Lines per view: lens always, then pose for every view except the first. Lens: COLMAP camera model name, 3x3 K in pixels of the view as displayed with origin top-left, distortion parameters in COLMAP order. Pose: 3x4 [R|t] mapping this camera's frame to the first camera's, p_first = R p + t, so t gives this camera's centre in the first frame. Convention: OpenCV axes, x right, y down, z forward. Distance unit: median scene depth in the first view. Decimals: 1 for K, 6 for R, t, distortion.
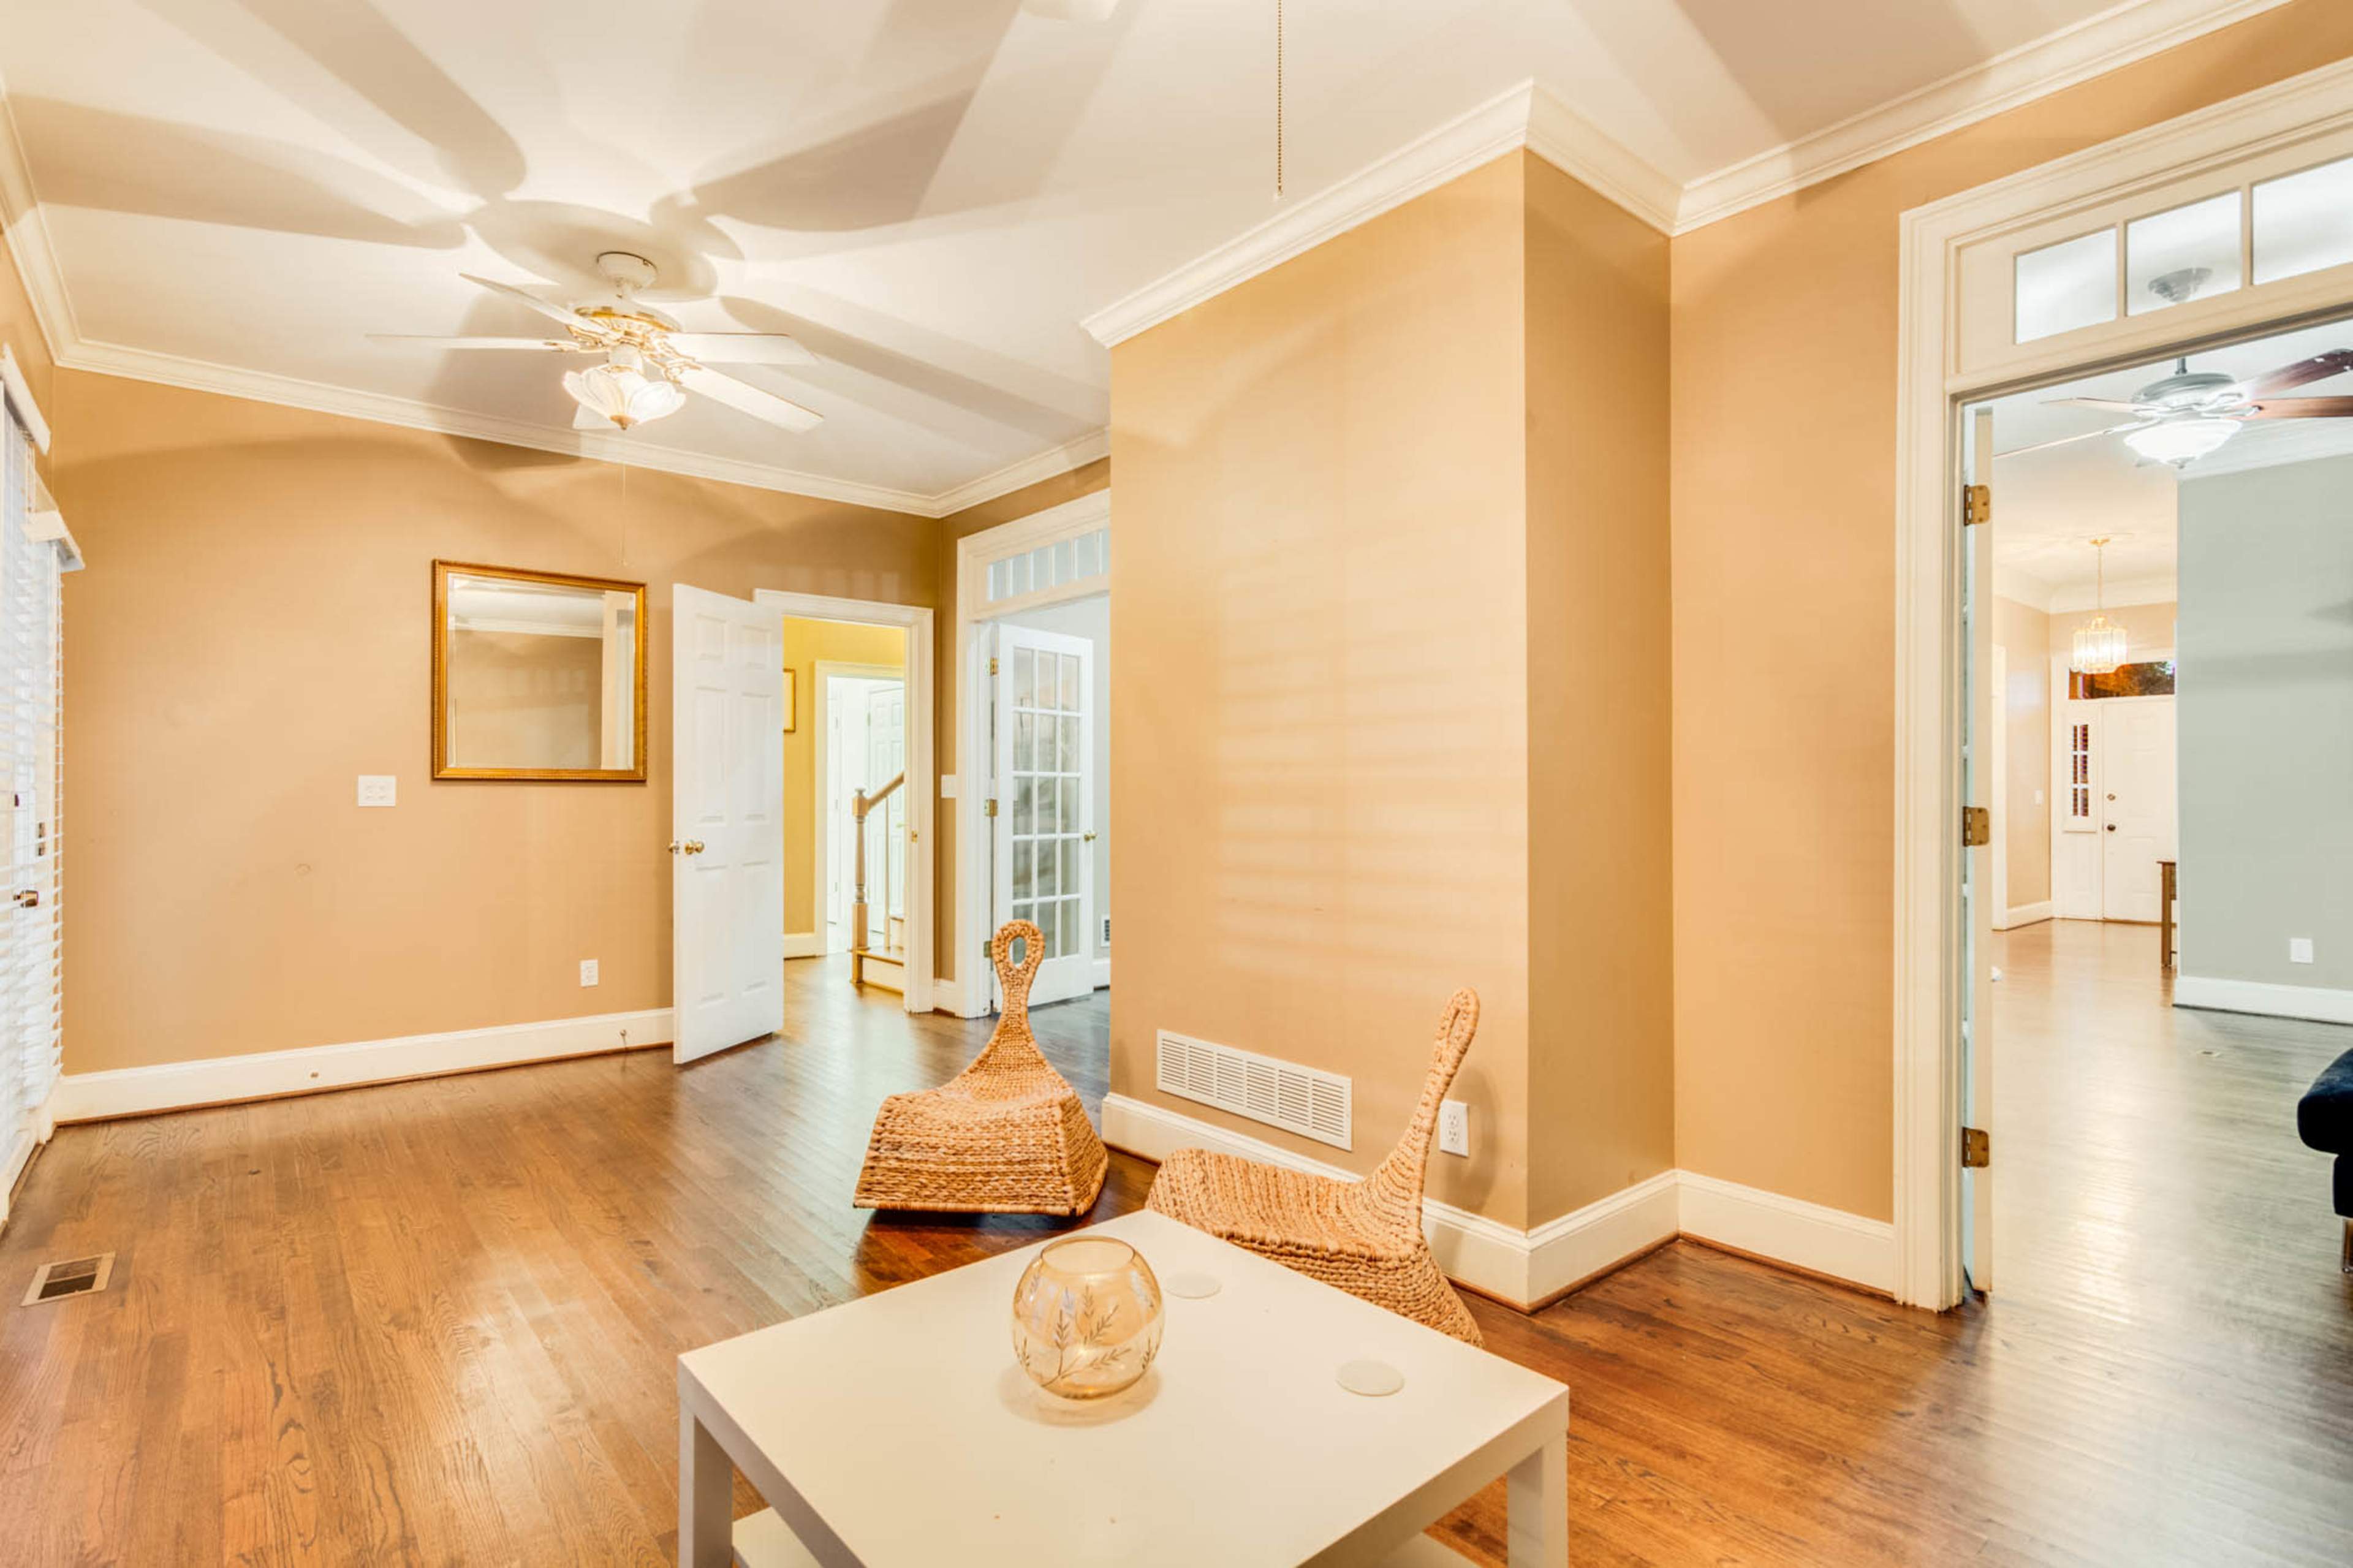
lens RADIAL K [[1126.1, 0, 1145.8], [0, 1126.1, 786.0], [0, 0, 1]] dist [0.001423, 0.000381]
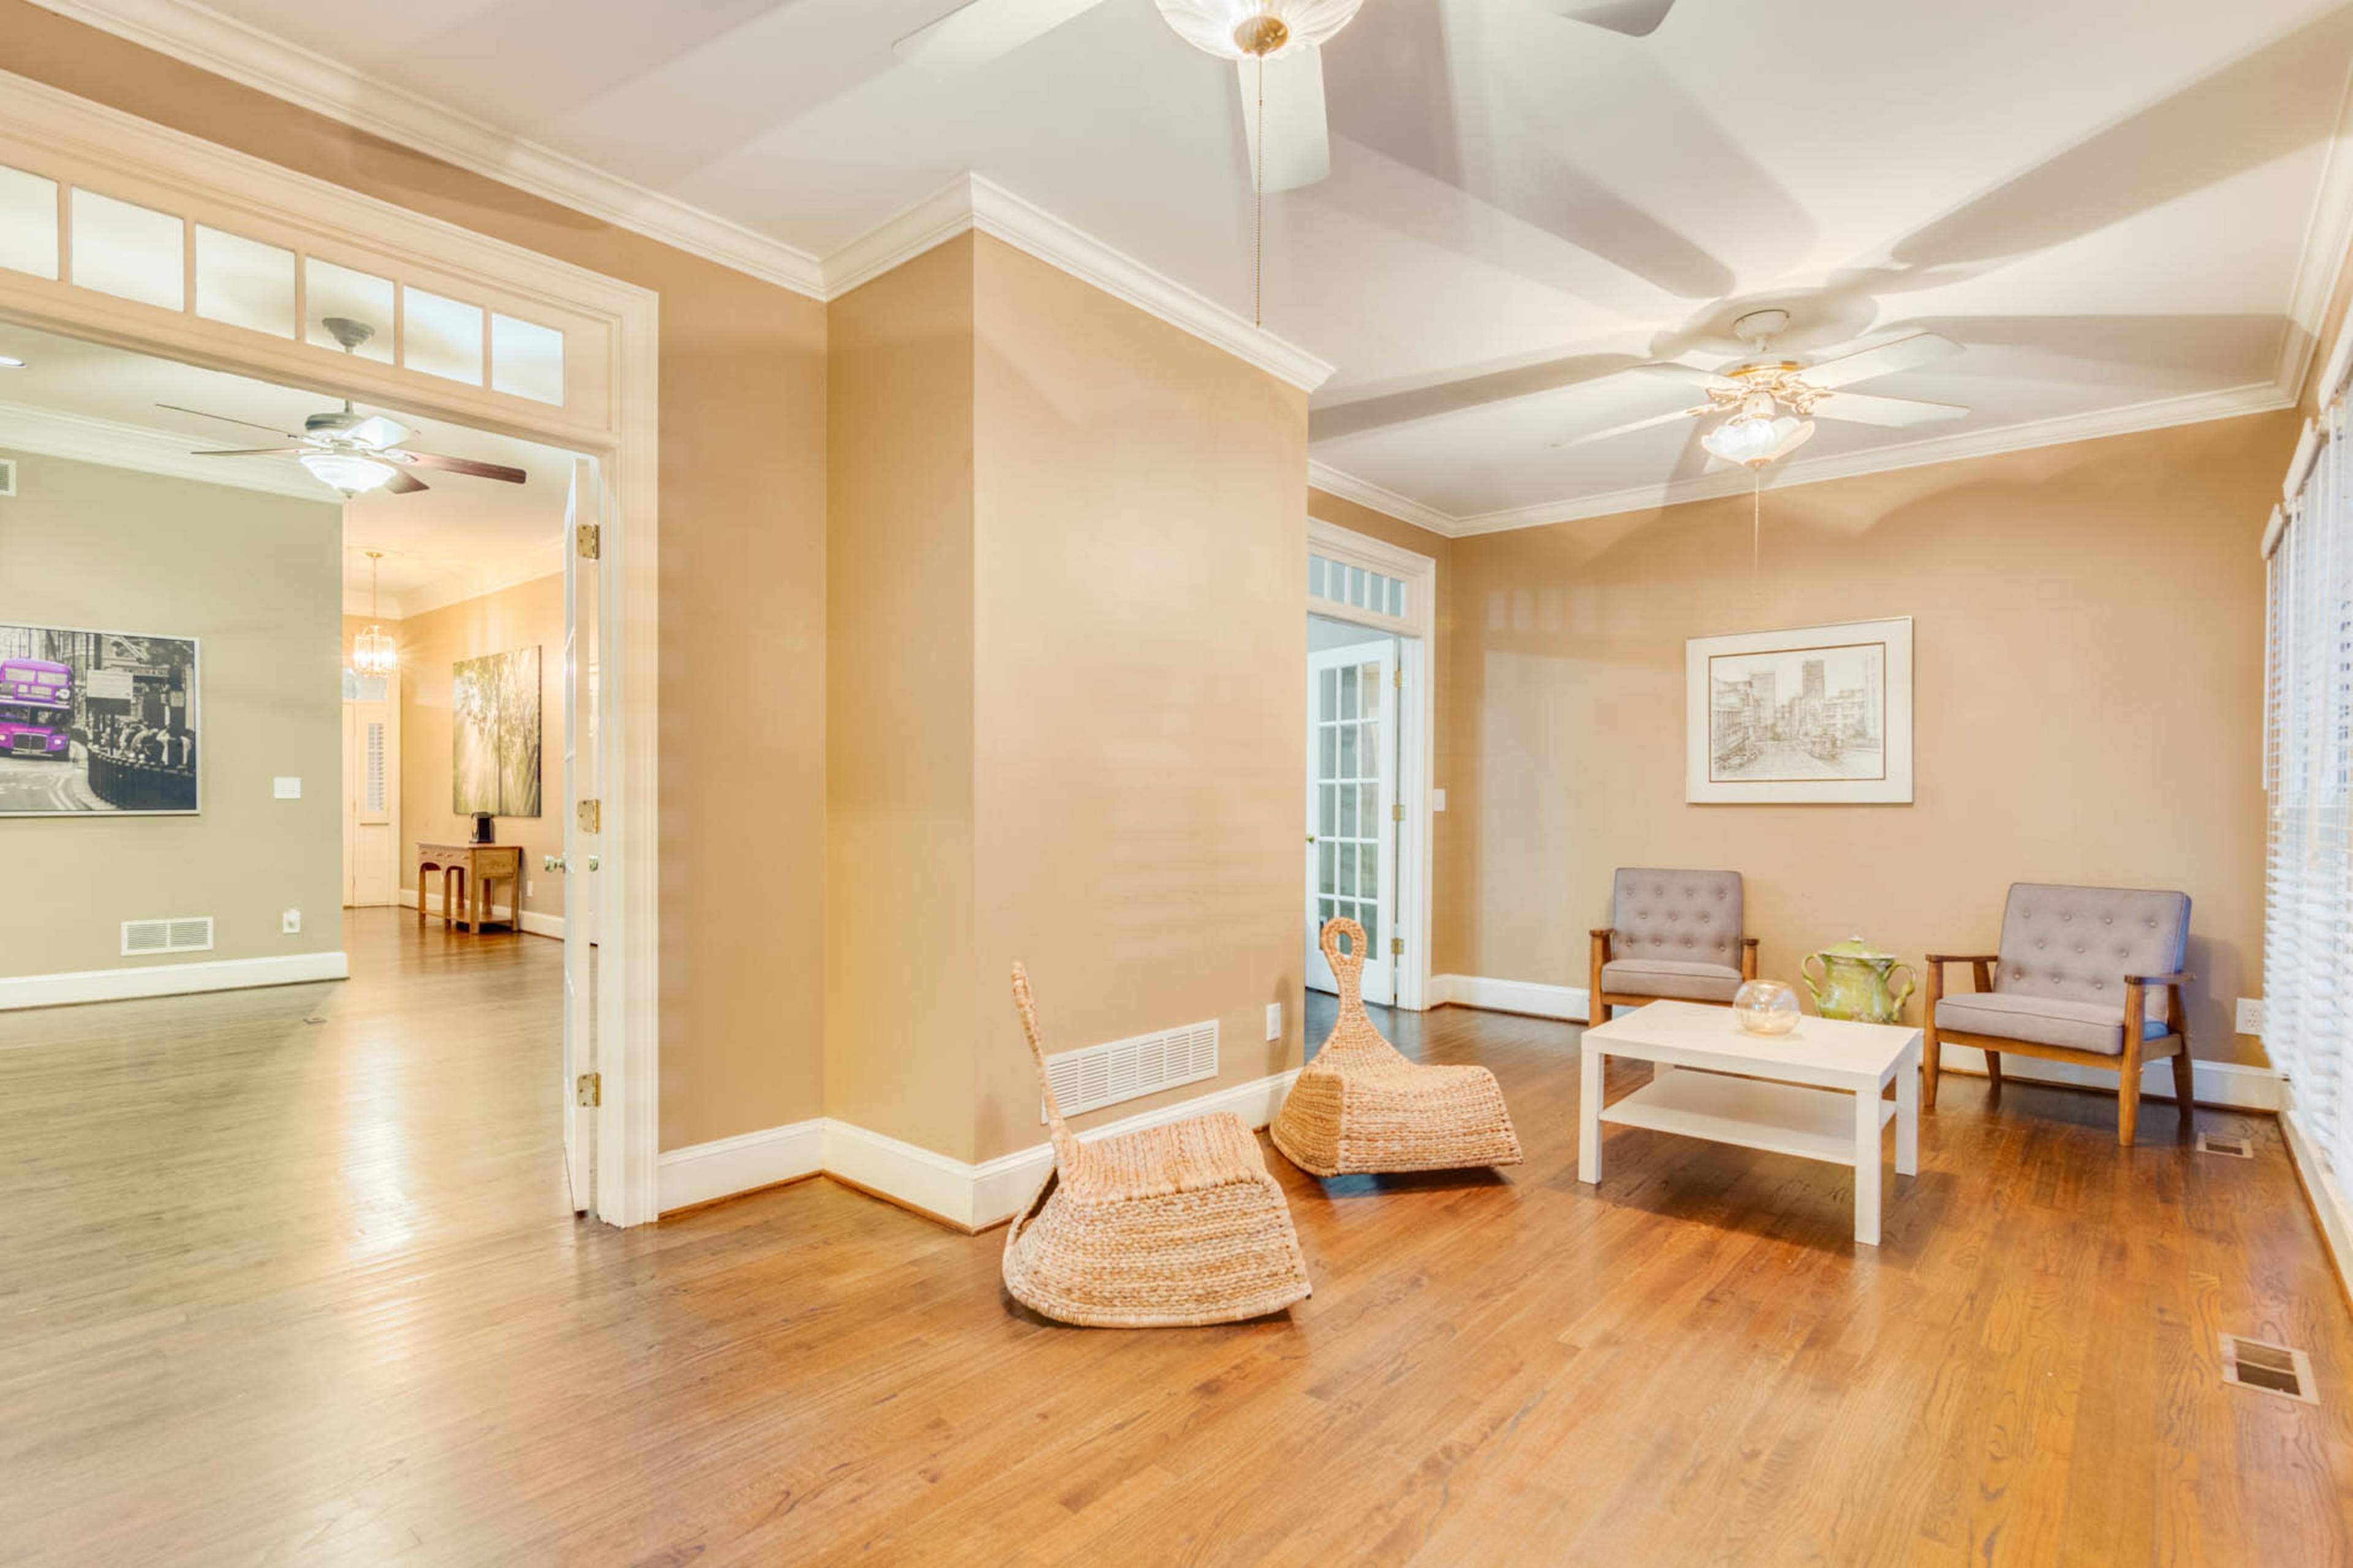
lens RADIAL K [[1153.8, 0, 1156.8], [0, 1153.8, 822.9], [0, 0, 1]] dist [-0.001349, -0.000521]
pose [[-0.171122, -0.018233, 0.985081, -0.993821], [-0.013557, 0.999778, 0.016150, 0.013981], [-0.985156, -0.010592, -0.171332, 1.172886]]
